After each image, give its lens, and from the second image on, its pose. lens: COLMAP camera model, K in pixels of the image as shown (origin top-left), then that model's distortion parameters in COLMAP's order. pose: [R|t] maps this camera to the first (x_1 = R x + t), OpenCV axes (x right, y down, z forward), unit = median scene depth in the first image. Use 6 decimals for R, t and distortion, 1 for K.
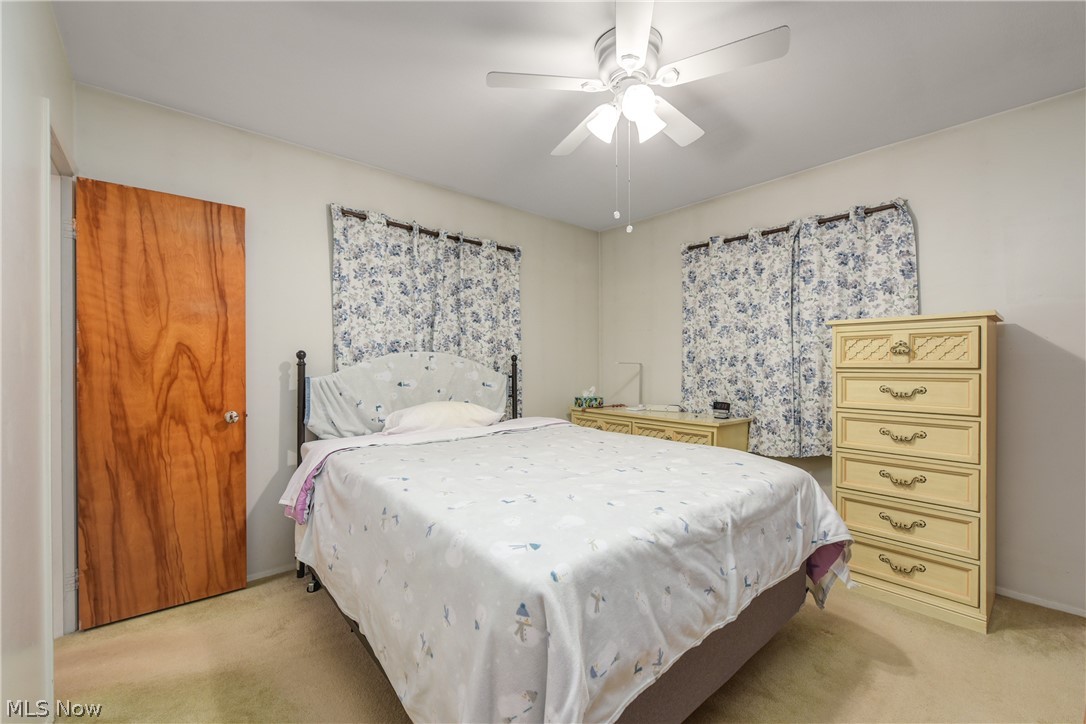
lens RADIAL K [[434.8, 0, 548.2], [0, 434.8, 362.9], [0, 0, 1]] dist [-0.002787, -0.000899]
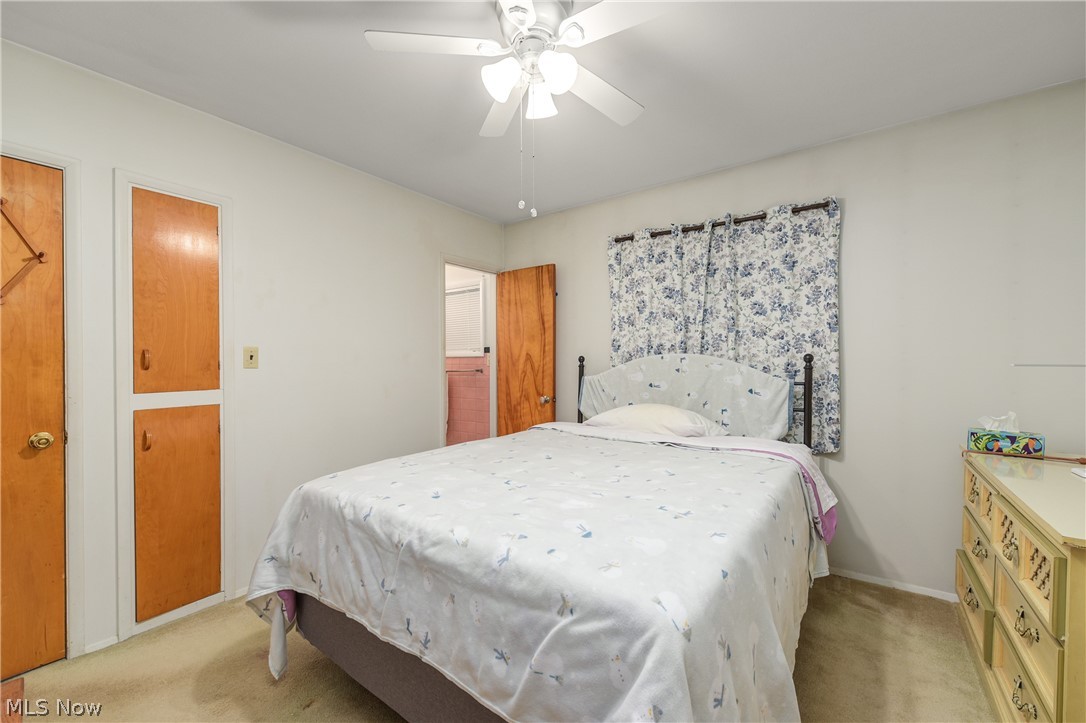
lens RADIAL K [[434.8, 0, 550.5], [0, 434.8, 369.6], [0, 0, 1]] dist [-0.002787, -0.000899]
pose [[0.235494, 0.008195, -0.971841, 0.642311], [-0.000516, 0.999965, 0.008307, 0.002703], [0.971876, -0.001455, 0.235490, 0.519903]]
